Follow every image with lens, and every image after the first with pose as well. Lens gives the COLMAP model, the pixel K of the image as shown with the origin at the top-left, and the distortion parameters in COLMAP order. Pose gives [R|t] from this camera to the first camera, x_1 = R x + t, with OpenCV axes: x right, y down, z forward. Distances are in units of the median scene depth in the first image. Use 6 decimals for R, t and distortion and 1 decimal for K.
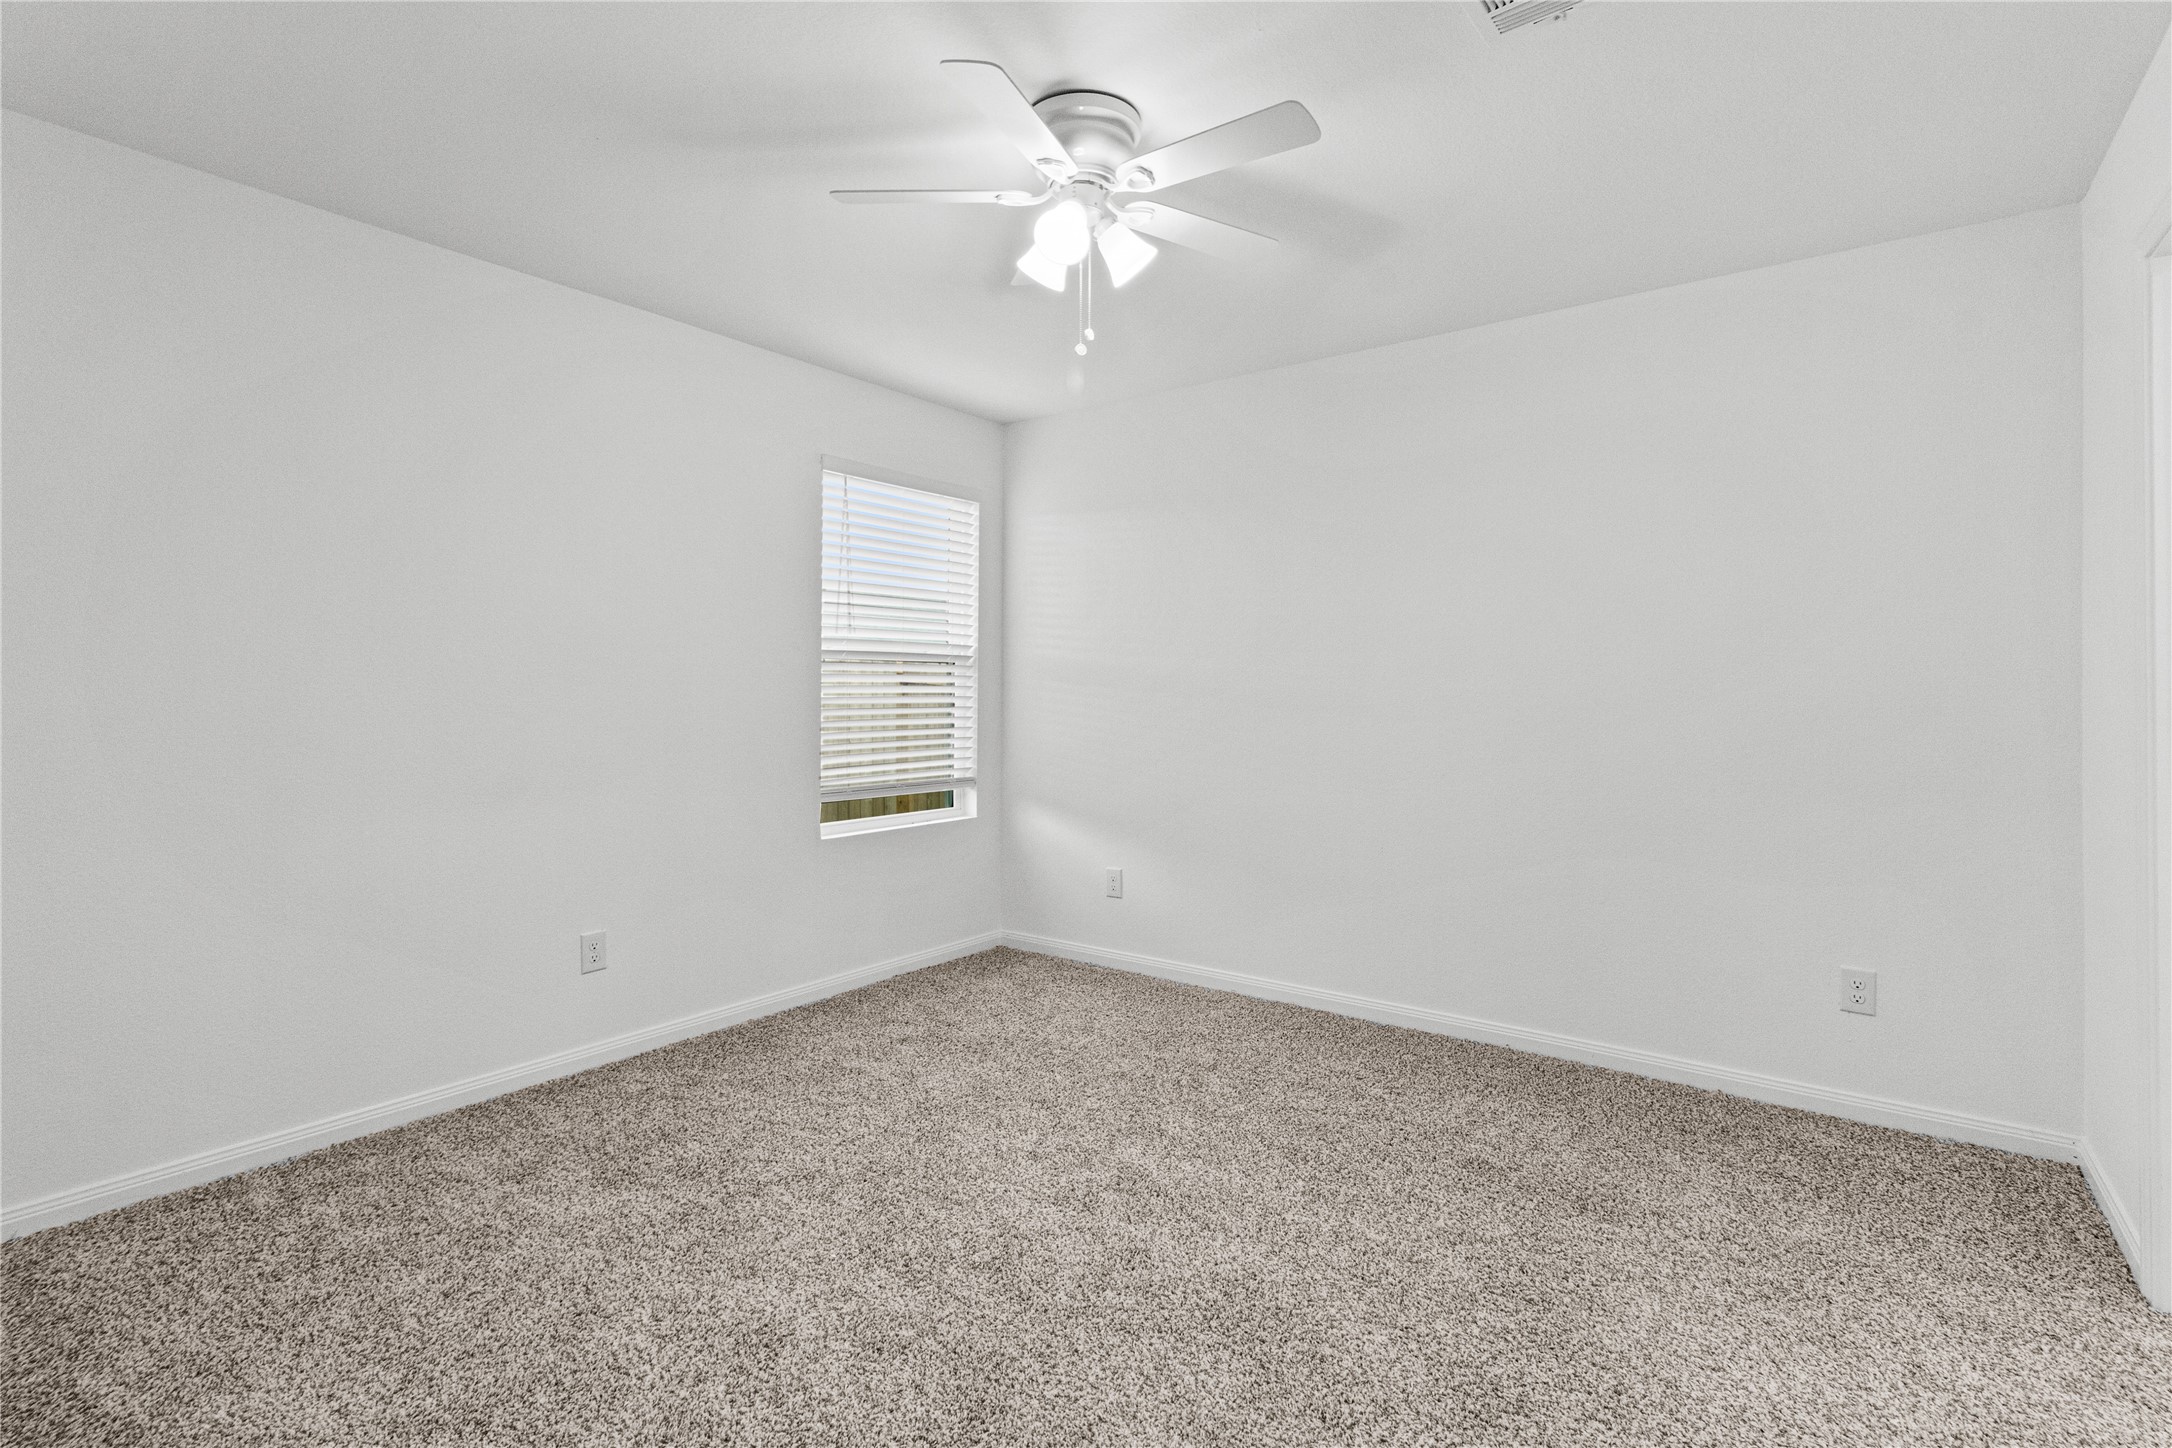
lens RADIAL K [[1012.4, 0, 1092.7], [0, 1012.4, 668.5], [0, 0, 1]] dist [0.002824, 0.000672]
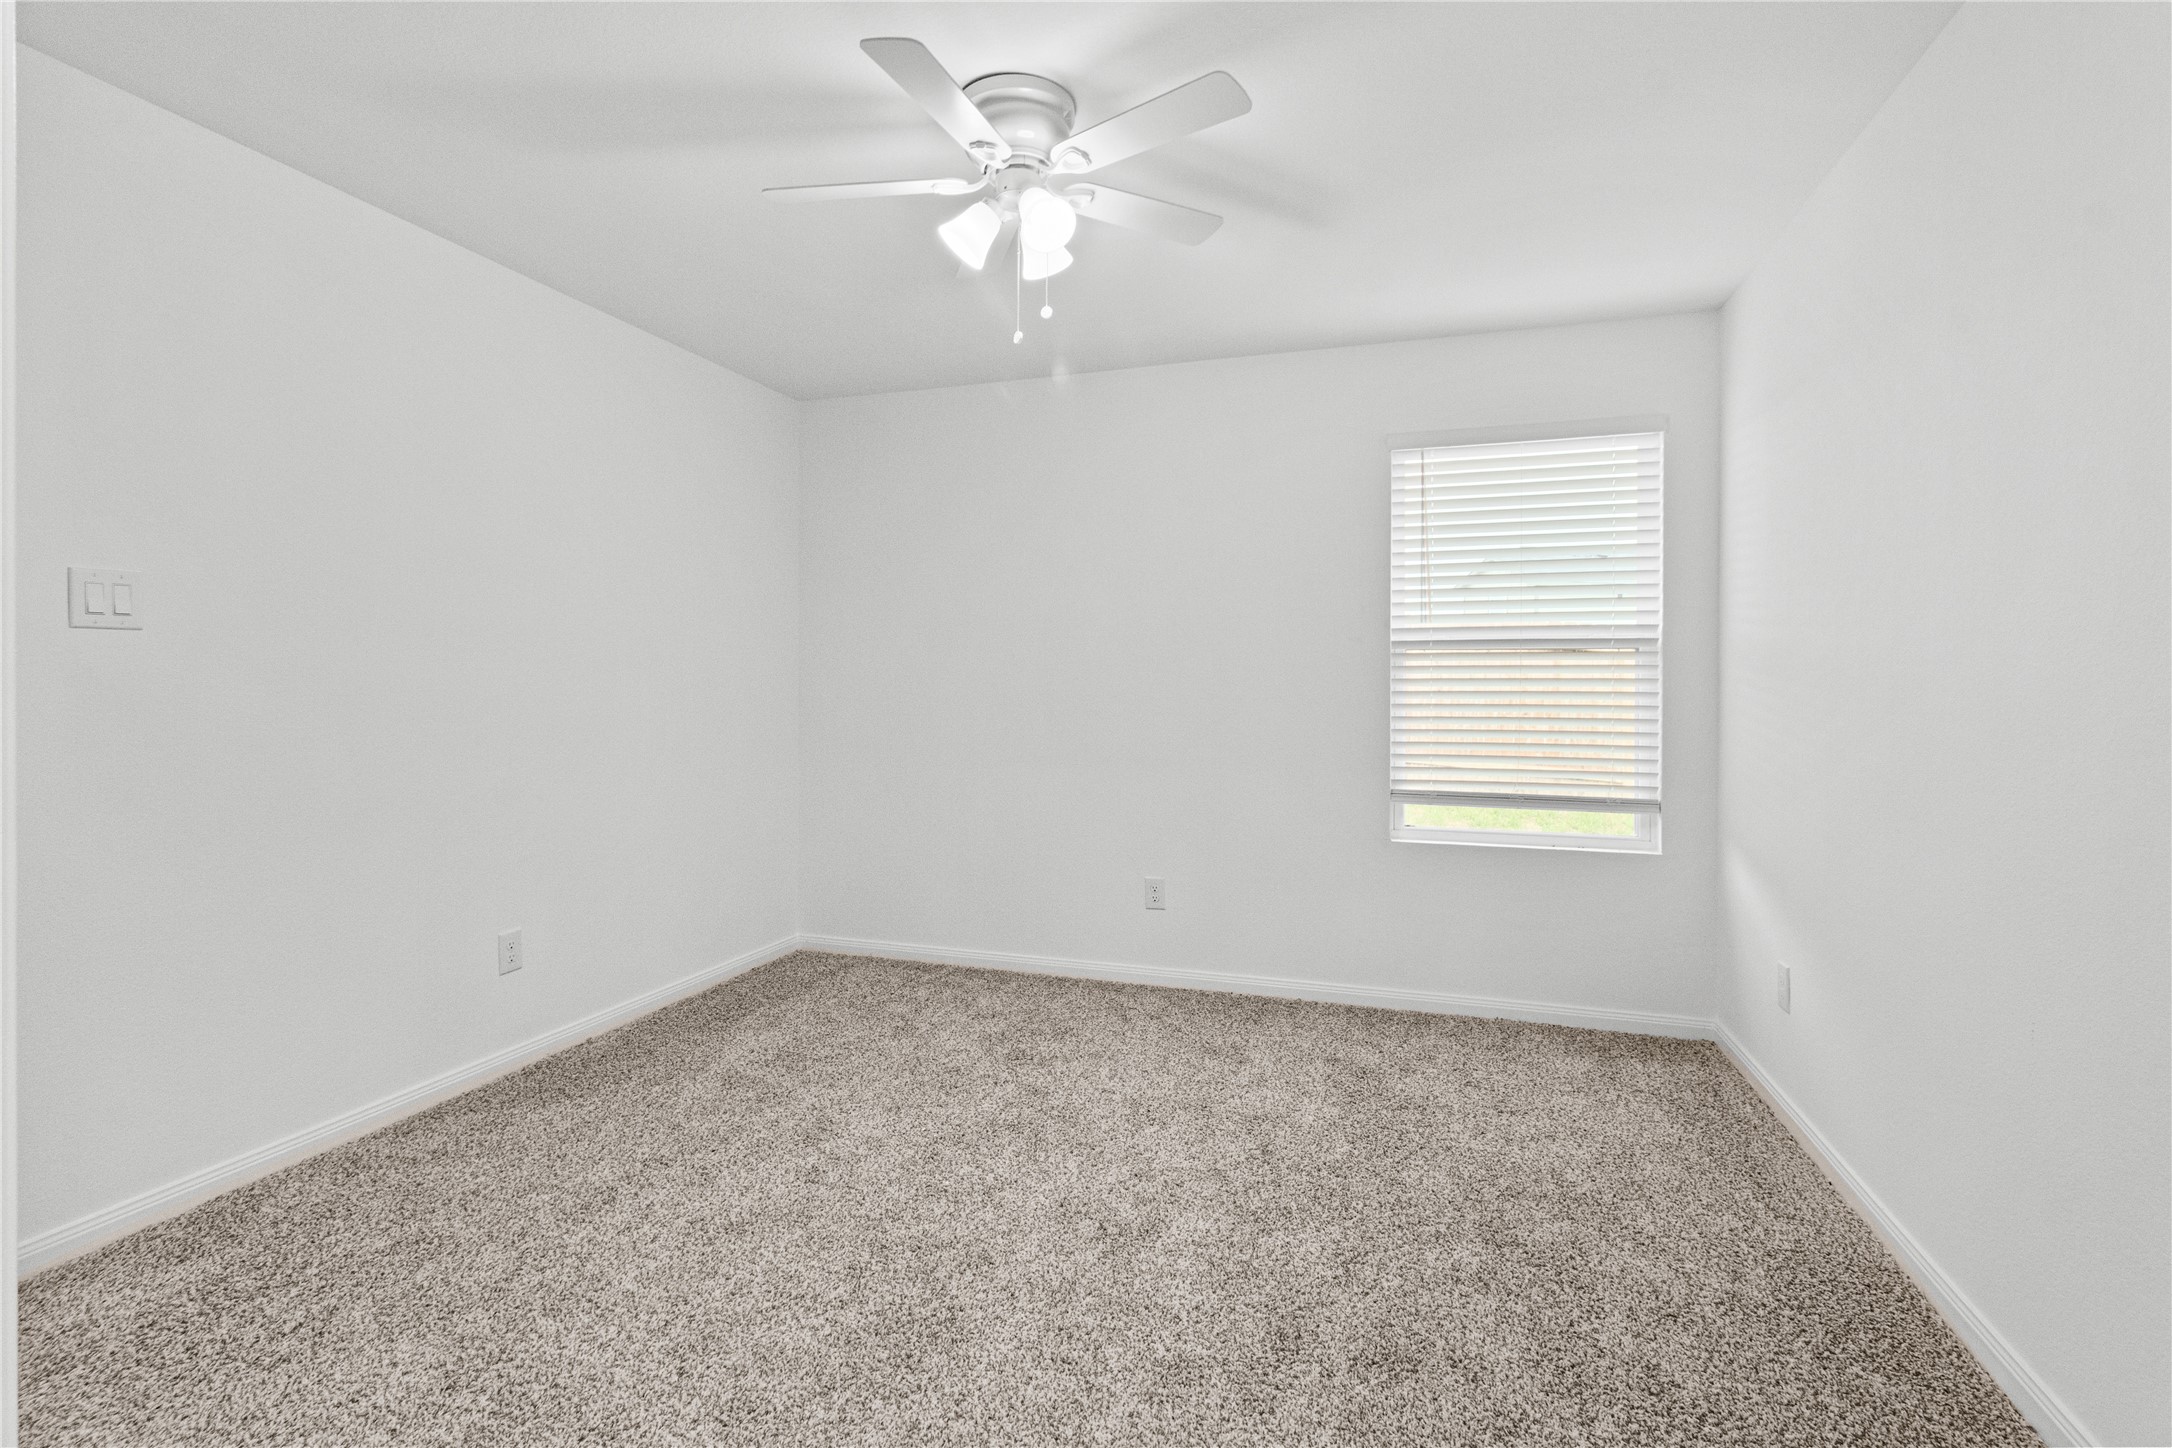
lens RADIAL K [[1012.4, 0, 1092.7], [0, 1012.4, 668.5], [0, 0, 1]] dist [0.002824, 0.000672]
pose [[0.318401, -0.020597, -0.947732, 0.638894], [0.015916, 0.999739, -0.016380, 0.021249], [0.947823, -0.009869, 0.318645, 0.508510]]
